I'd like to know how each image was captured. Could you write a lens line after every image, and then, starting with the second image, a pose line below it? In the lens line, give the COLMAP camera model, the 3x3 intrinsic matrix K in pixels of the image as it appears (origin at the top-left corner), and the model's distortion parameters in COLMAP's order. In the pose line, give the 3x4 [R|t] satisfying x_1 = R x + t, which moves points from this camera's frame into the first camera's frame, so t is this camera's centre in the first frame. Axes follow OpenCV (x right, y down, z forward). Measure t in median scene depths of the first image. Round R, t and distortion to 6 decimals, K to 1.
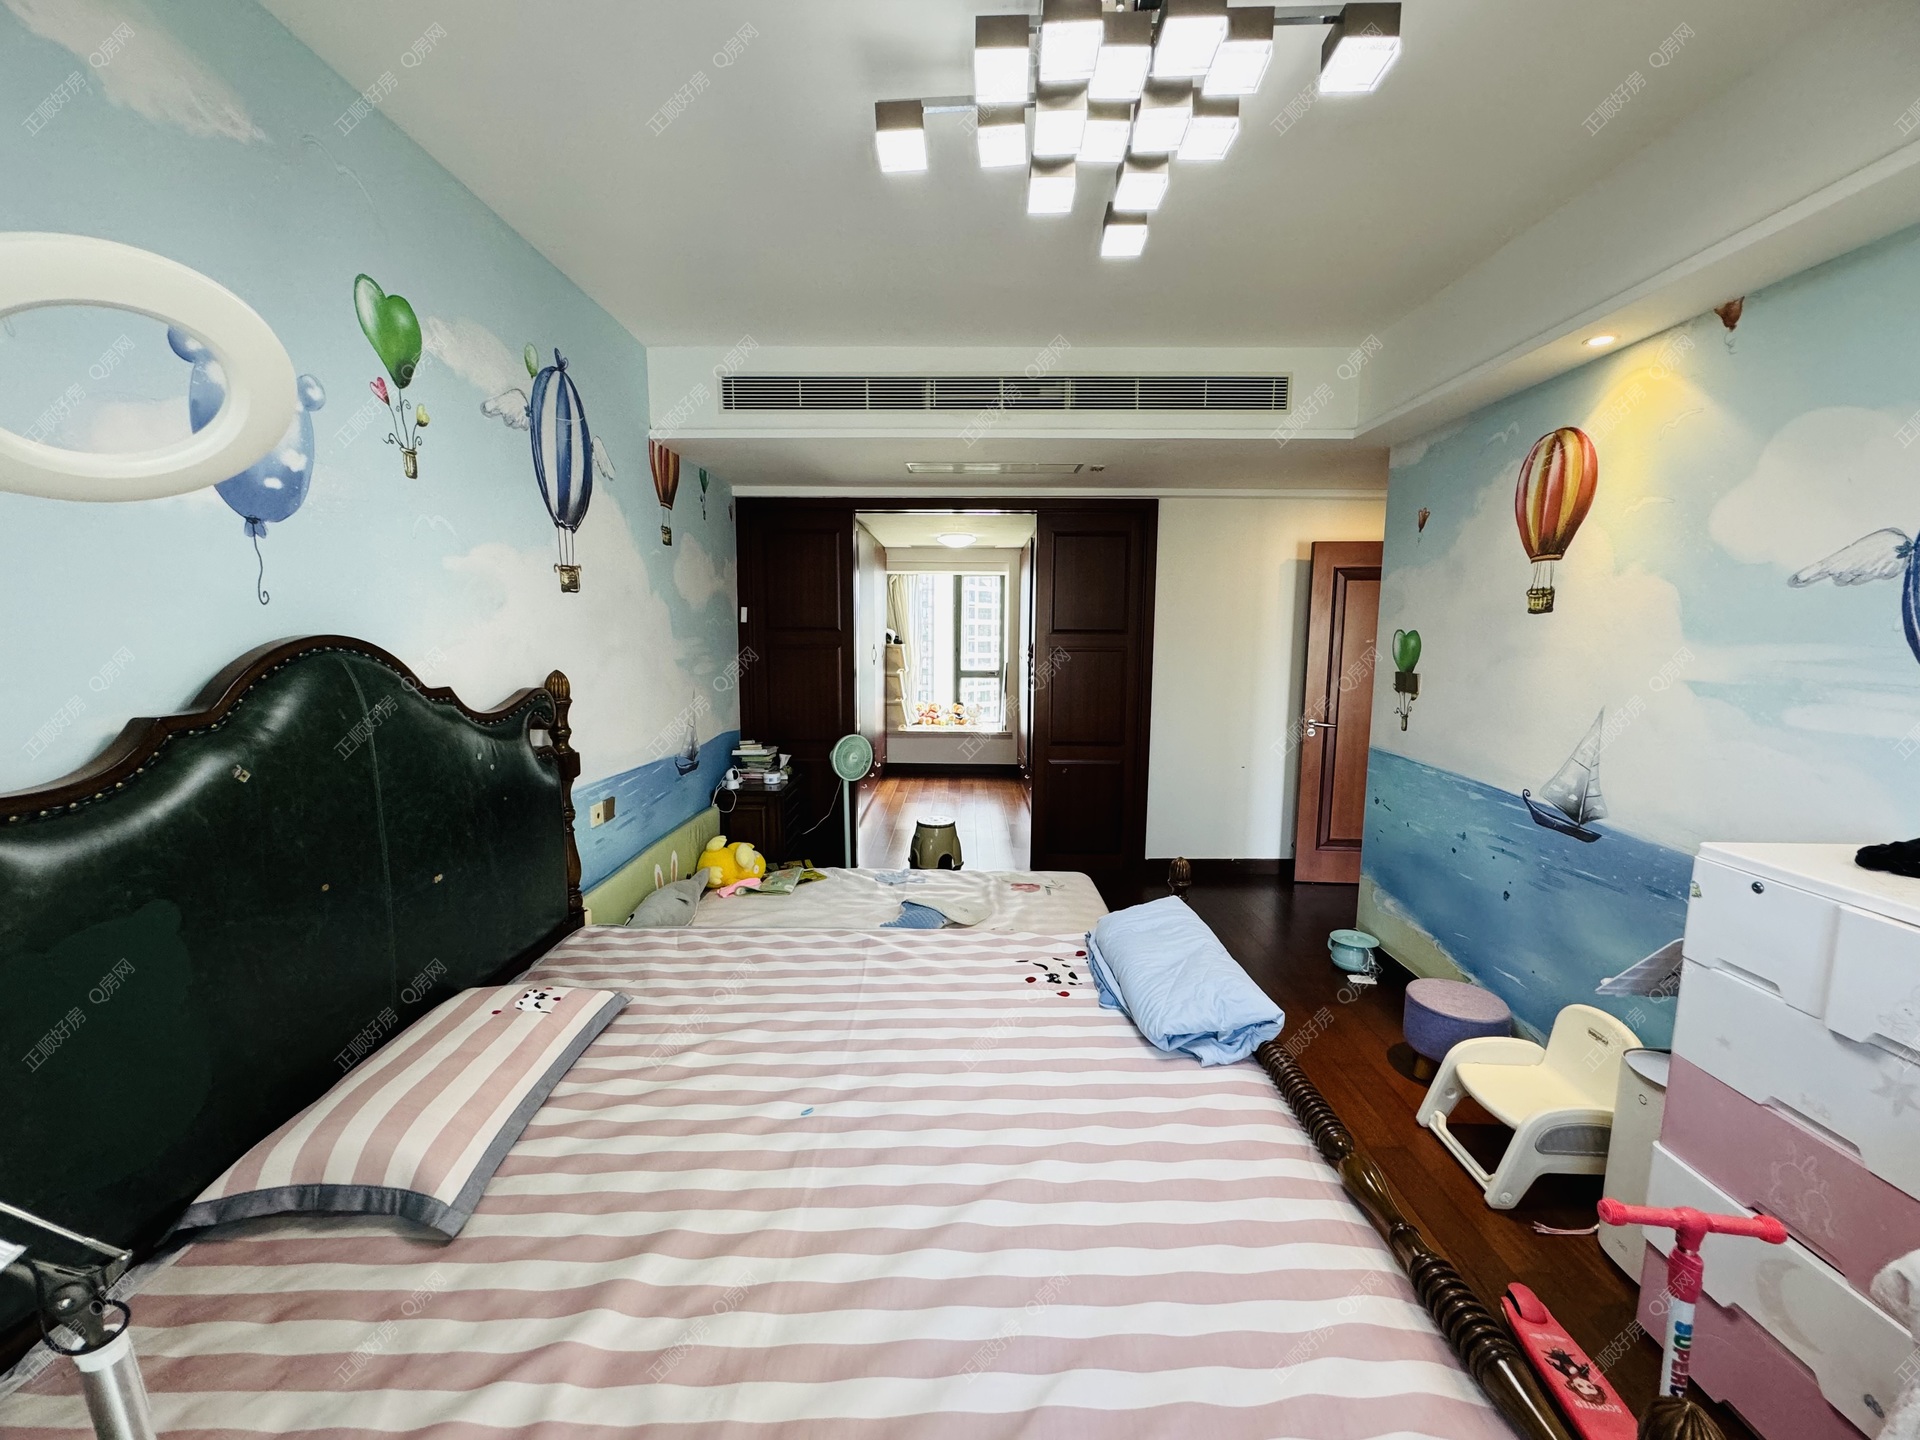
lens RADIAL K [[768.5, 0, 961.1], [0, 768.5, 724.5], [0, 0, 1]] dist [-0.001676, 0.000119]
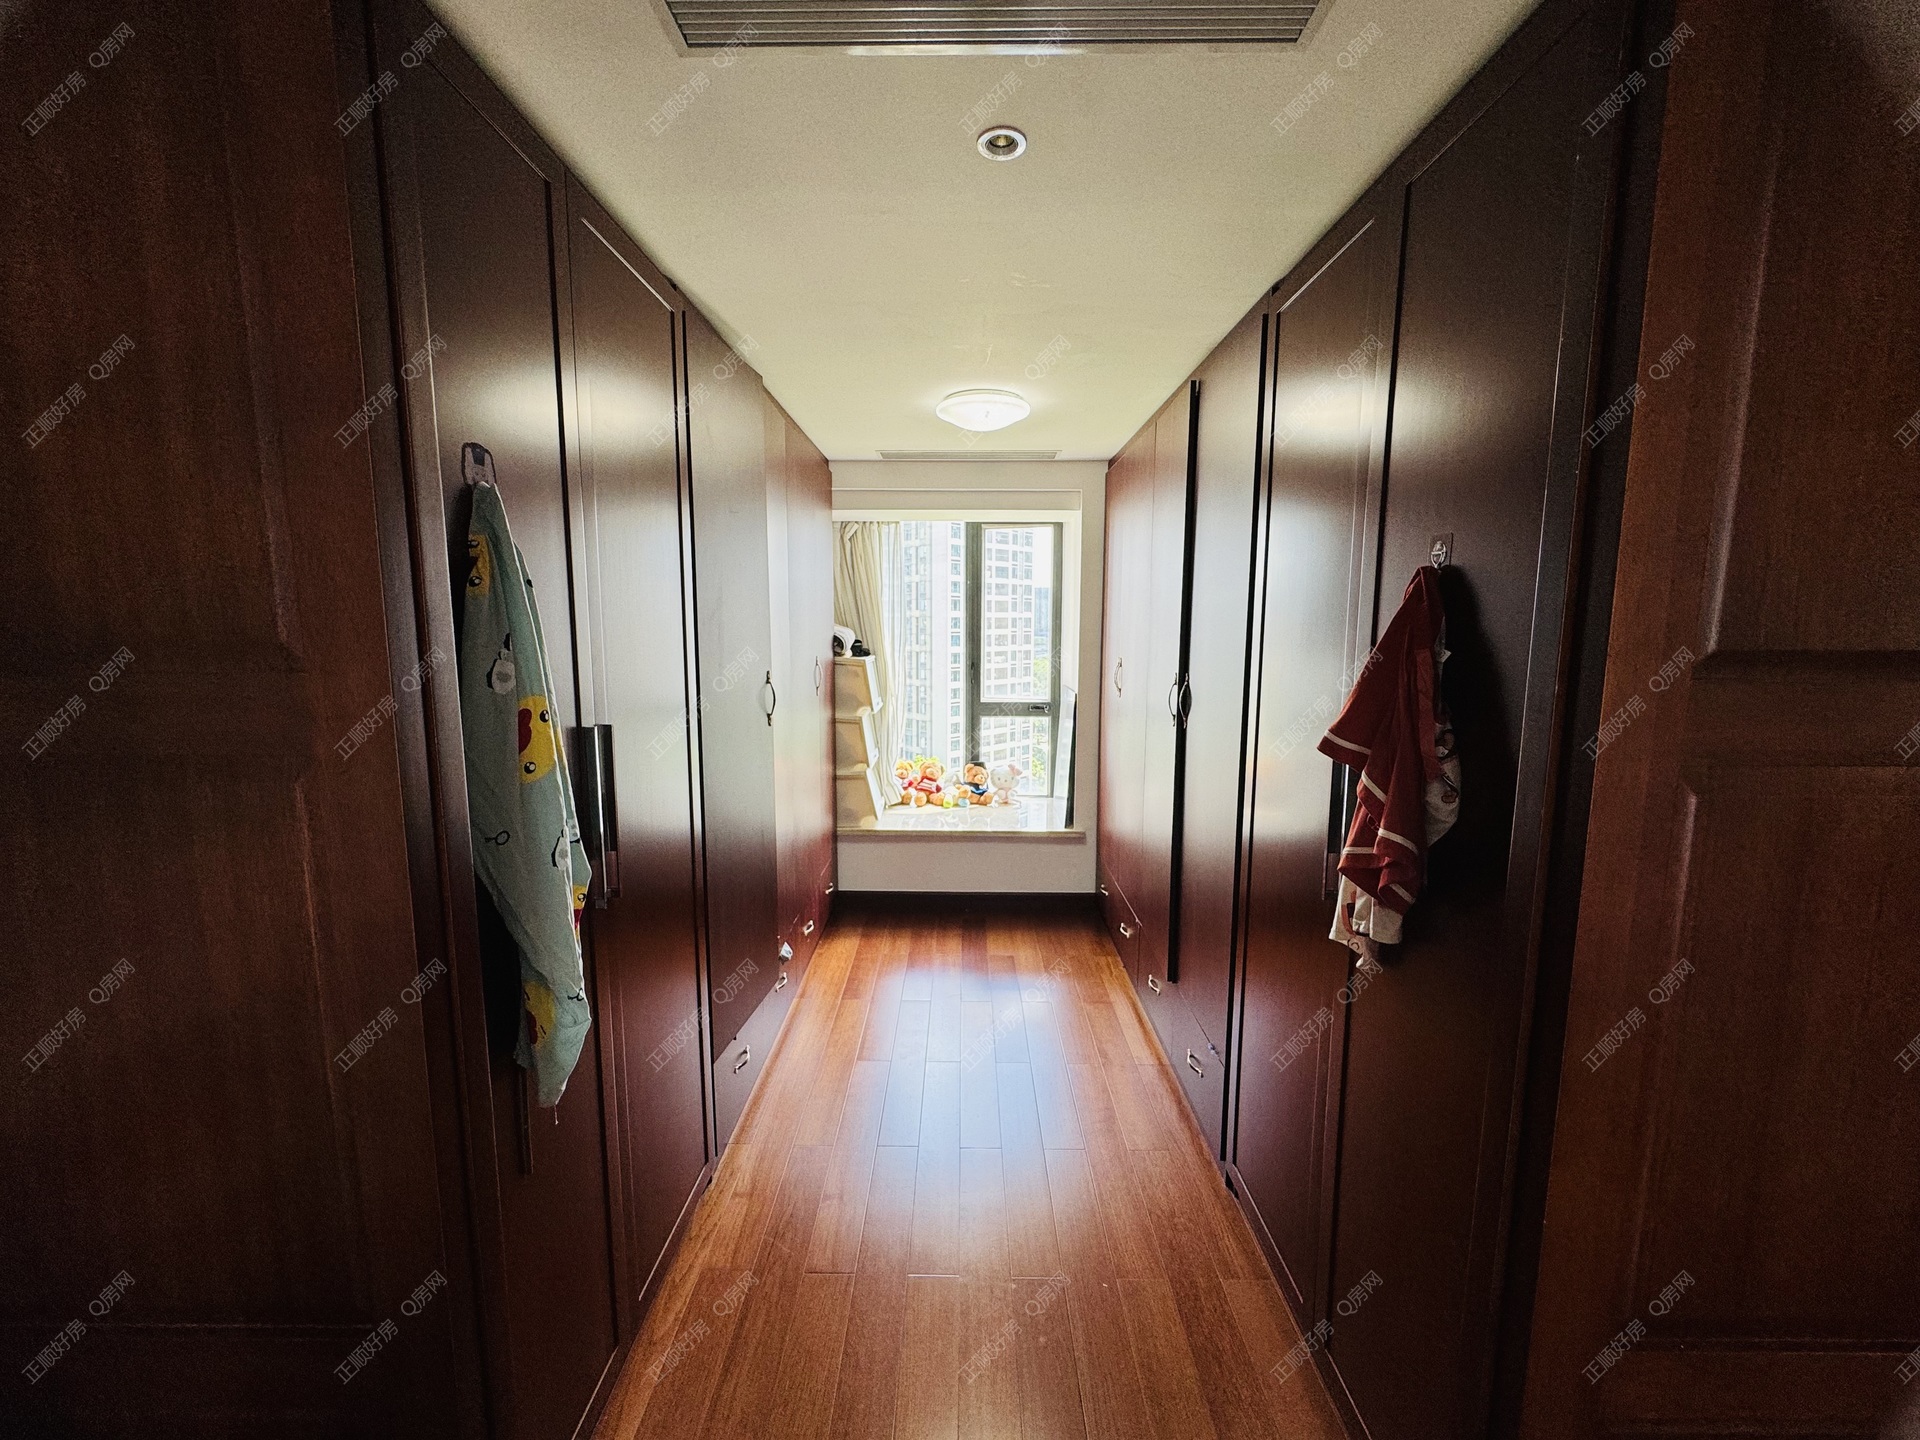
lens RADIAL K [[768.5, 0, 964.5], [0, 768.5, 719.0], [0, 0, 1]] dist [-0.001676, 0.000119]
pose [[0.999969, -0.006216, 0.004912, -0.020264], [0.006238, 0.999971, -0.004456, -0.079434], [-0.004884, 0.004487, 0.999978, 0.649530]]
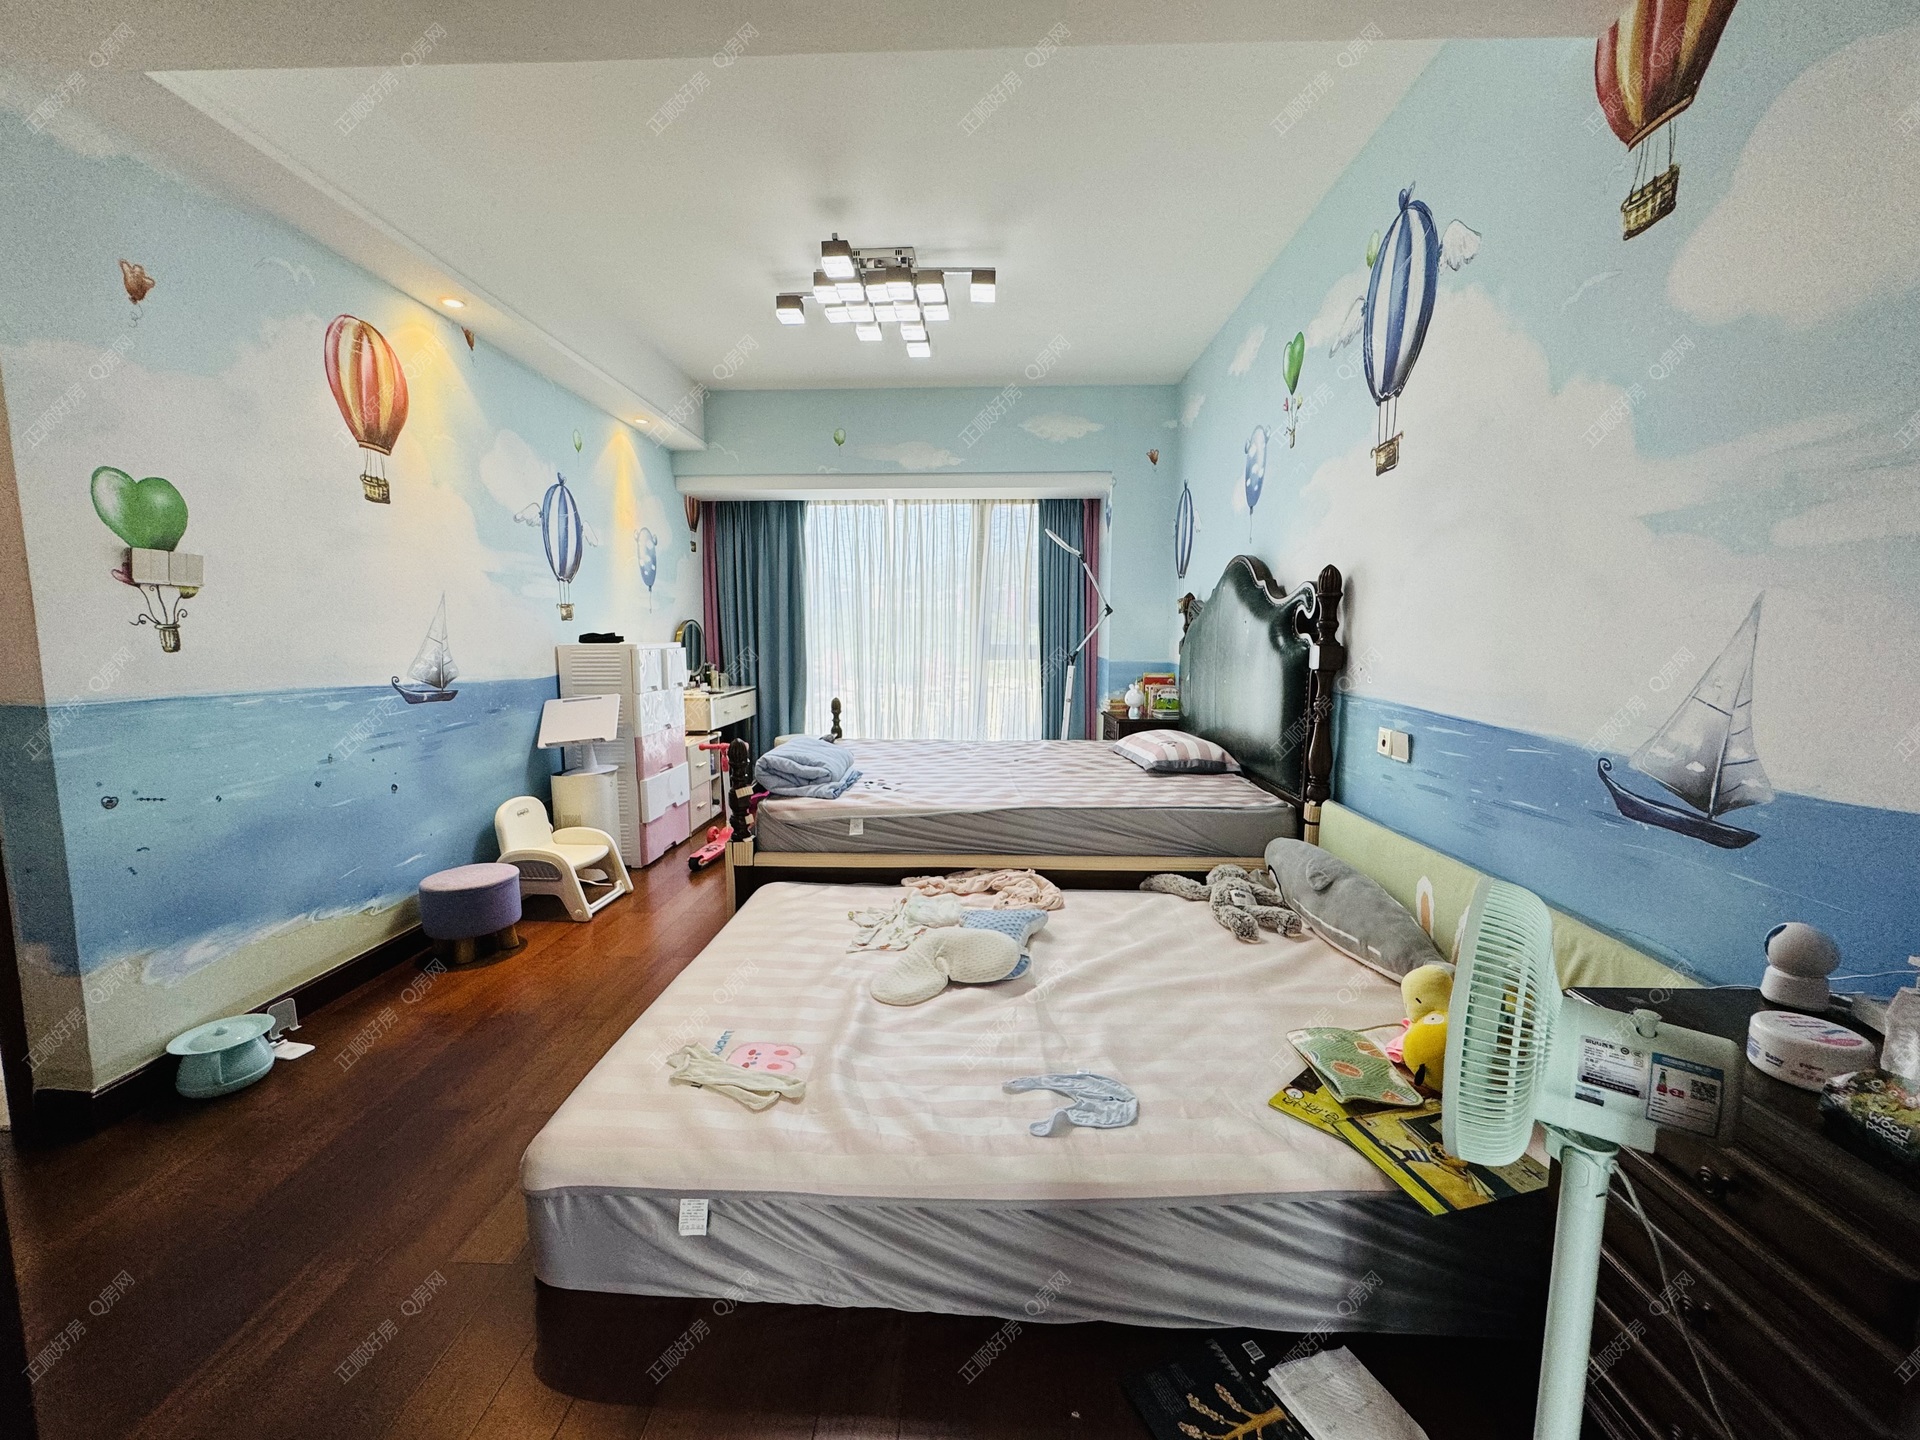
lens RADIAL K [[768.5, 0, 954.7], [0, 768.5, 722.6], [0, 0, 1]] dist [-0.001676, 0.000119]
pose [[-0.999457, -0.011252, 0.030981, -0.043518], [-0.003583, 0.971444, 0.237243, -0.090869], [-0.032766, 0.237003, -0.970956, 1.762523]]
